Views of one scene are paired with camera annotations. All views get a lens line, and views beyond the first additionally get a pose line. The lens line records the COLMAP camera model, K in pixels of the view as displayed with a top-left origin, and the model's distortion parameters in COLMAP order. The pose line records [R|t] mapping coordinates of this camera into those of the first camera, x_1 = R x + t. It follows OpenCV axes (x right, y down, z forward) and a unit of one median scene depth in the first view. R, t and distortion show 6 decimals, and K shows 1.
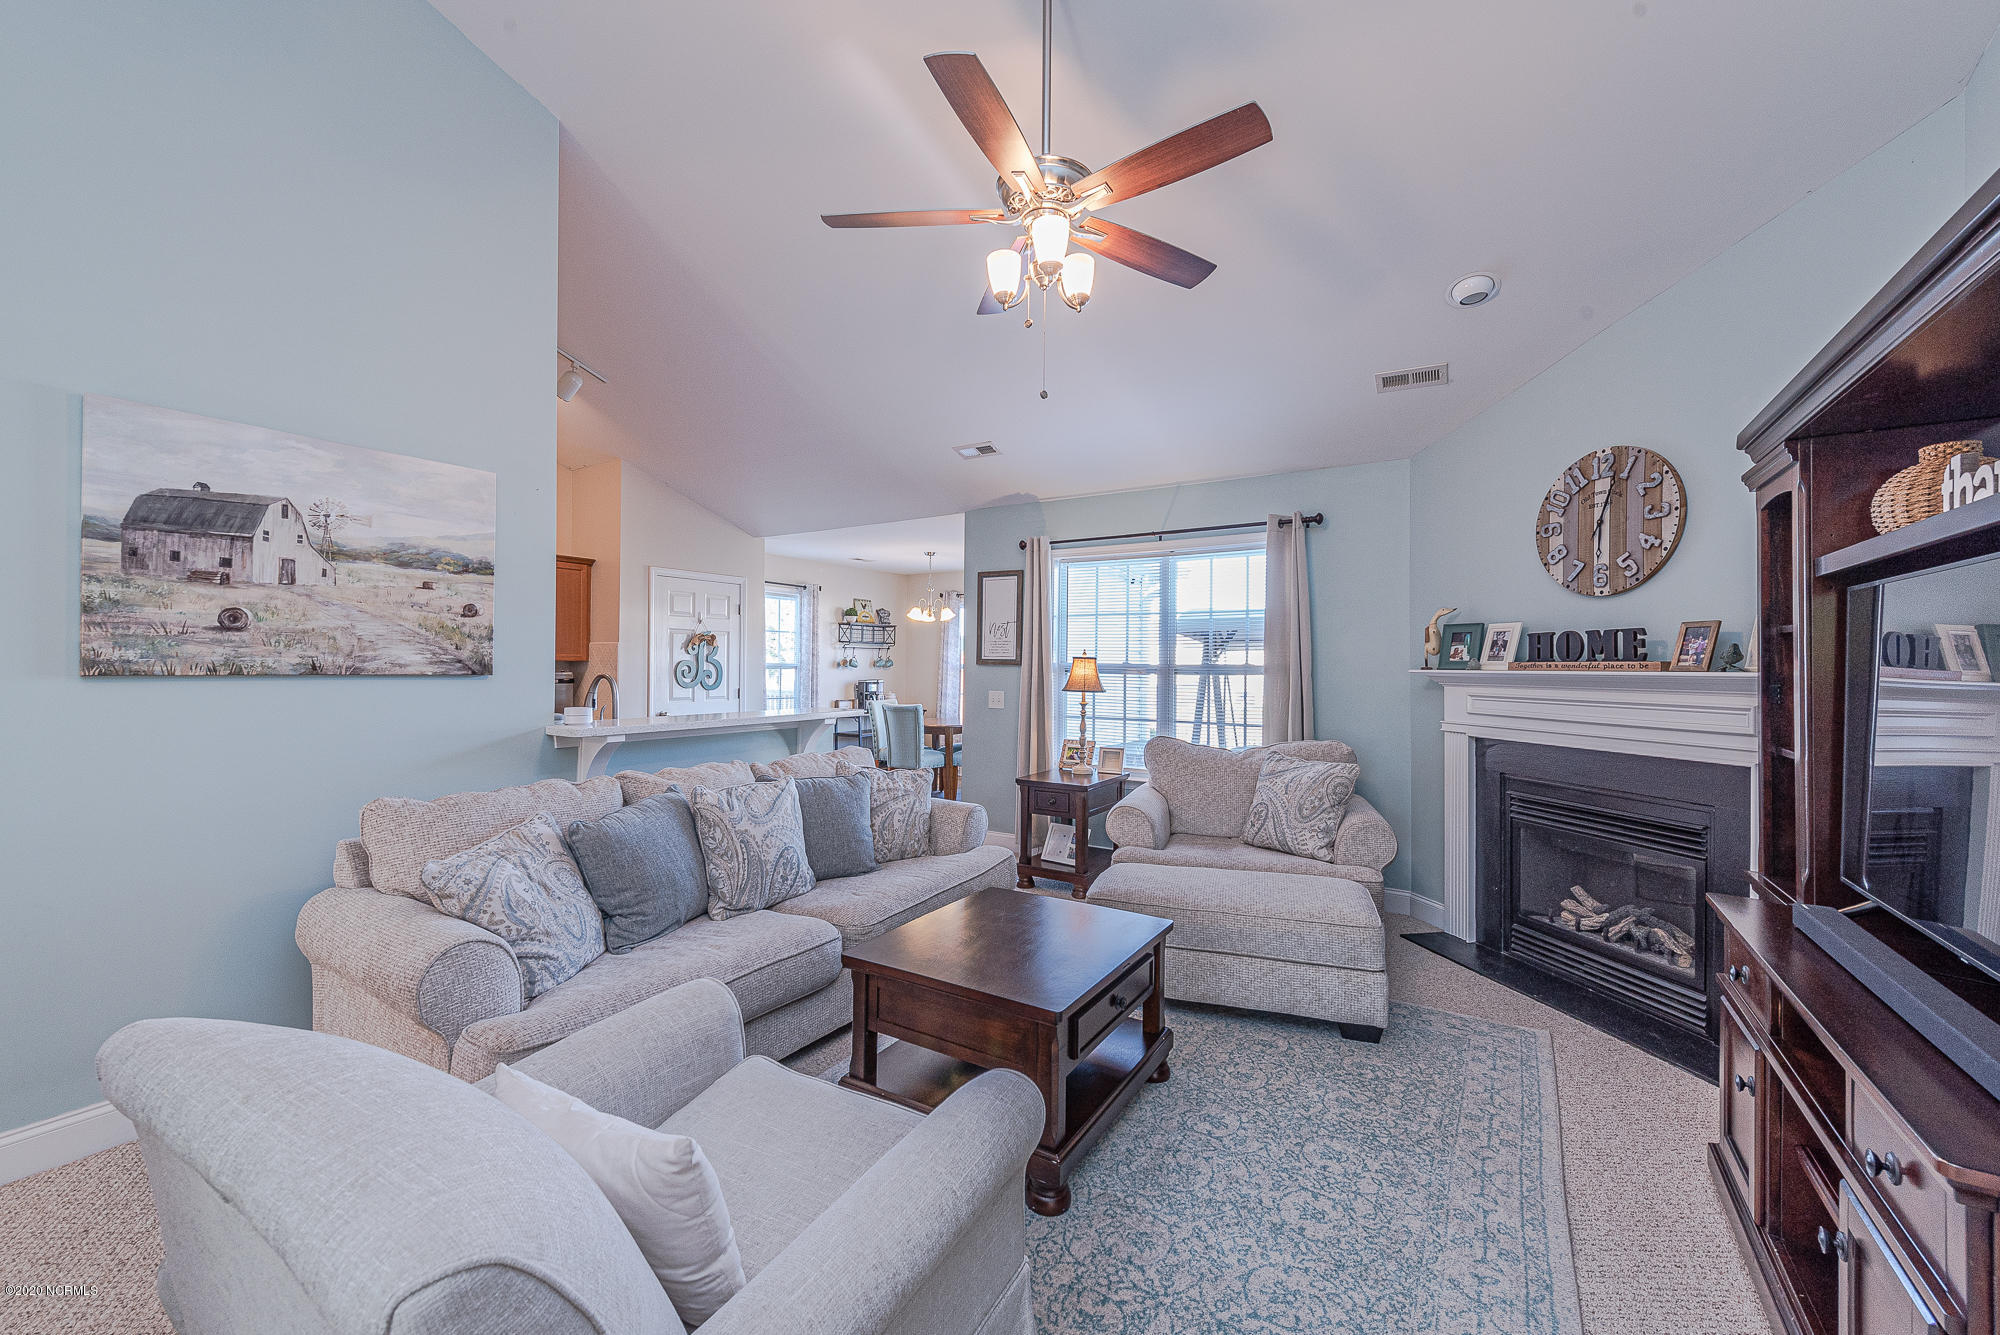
lens RADIAL K [[787.8, 0, 998.6], [0, 787.8, 661.3], [0, 0, 1]] dist [-0.000308, -0.000094]
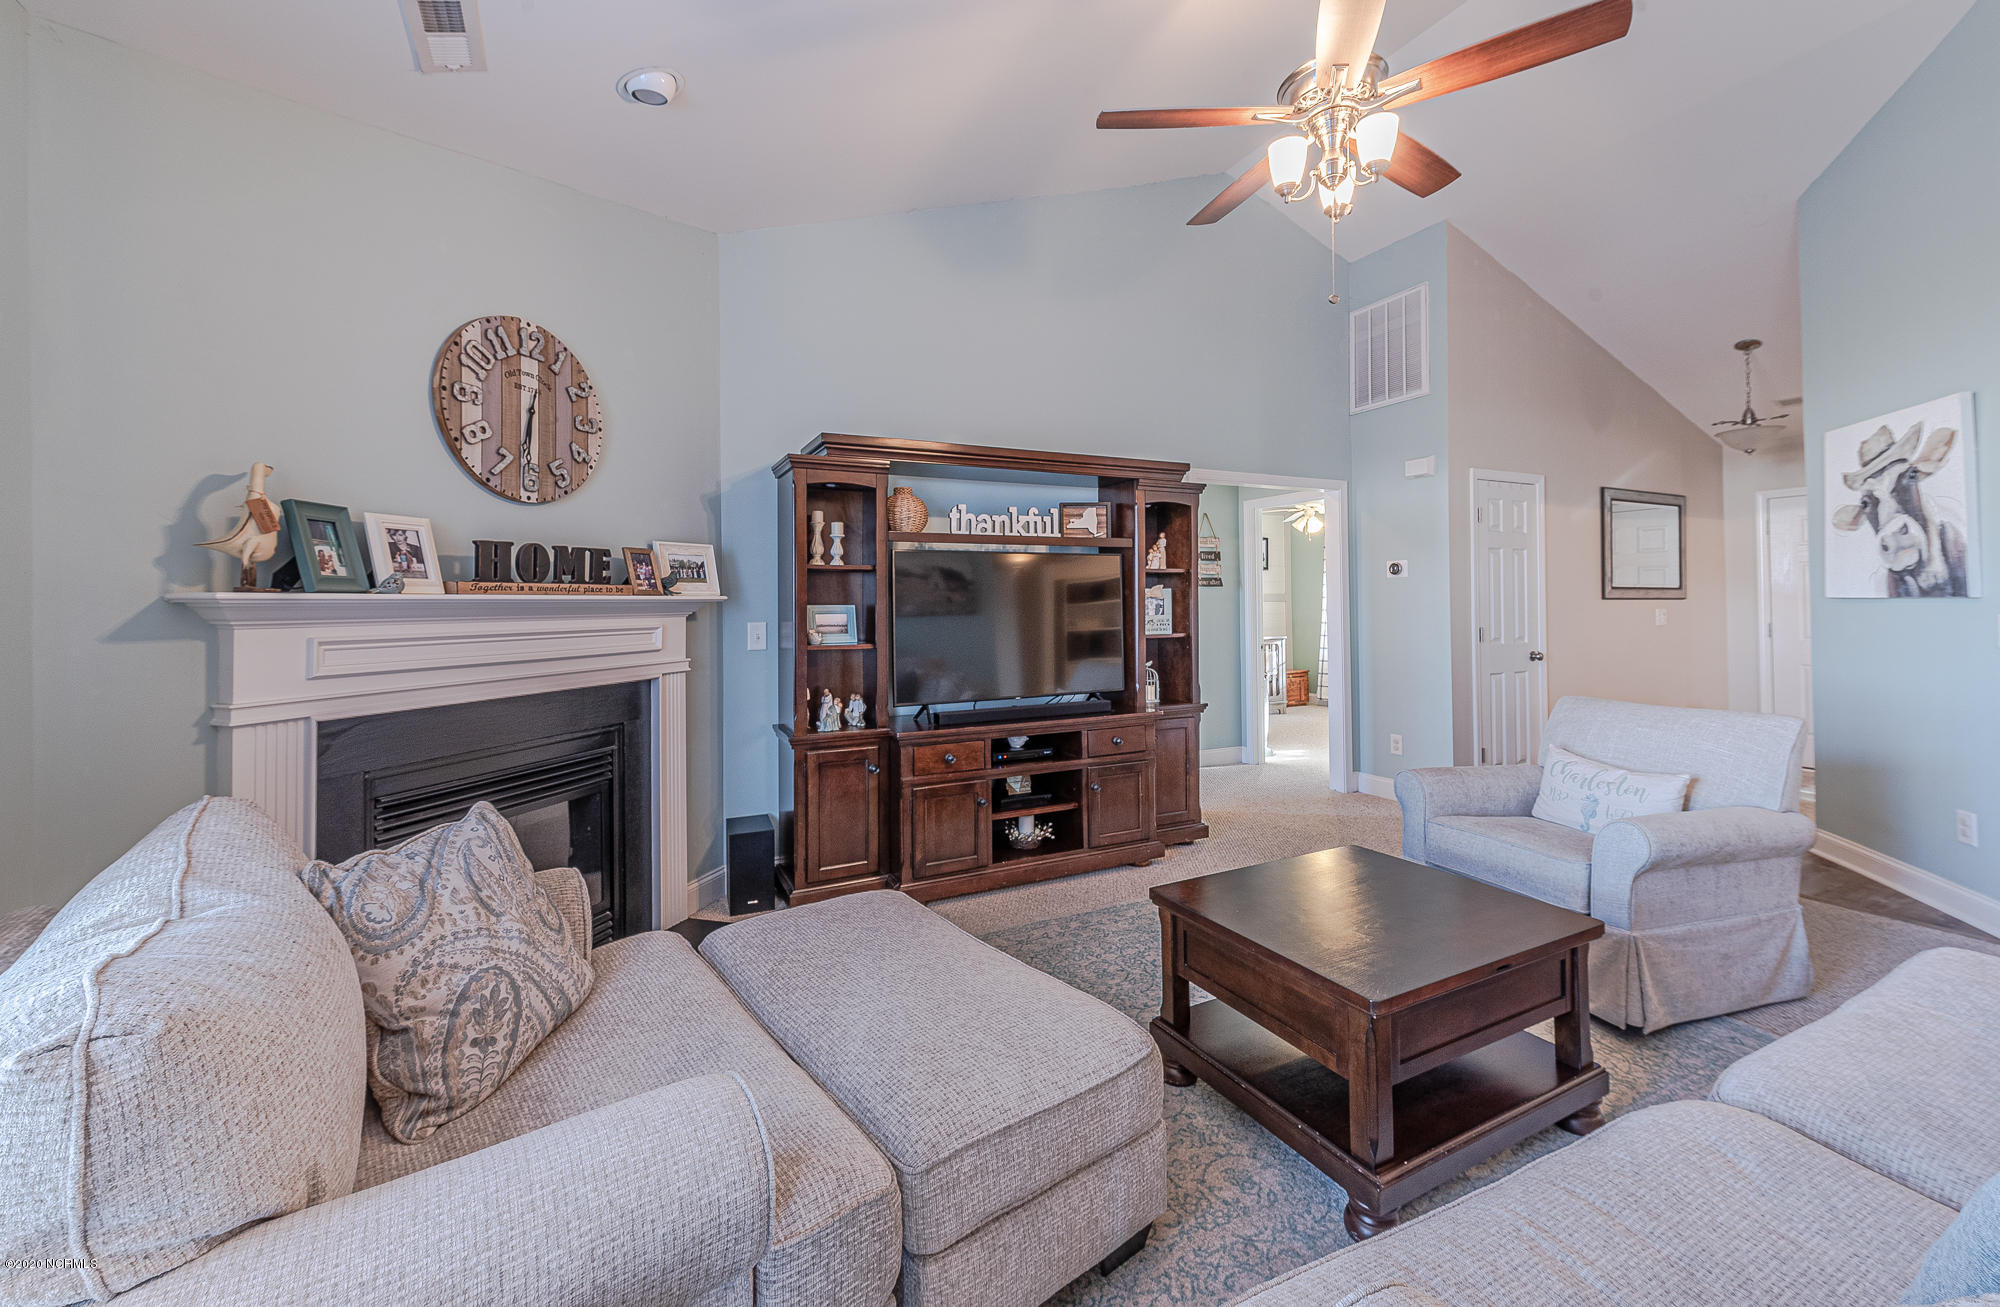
lens RADIAL K [[800.3, 0, 1015.2], [0, 800.3, 594.2], [0, 0, 1]] dist [0.013736, -0.002216]
pose [[-0.866130, 0.003957, 0.499802, -0.069938], [-0.002940, 0.999911, -0.013011, 0.018053], [-0.499809, -0.012739, -0.866042, 1.300775]]
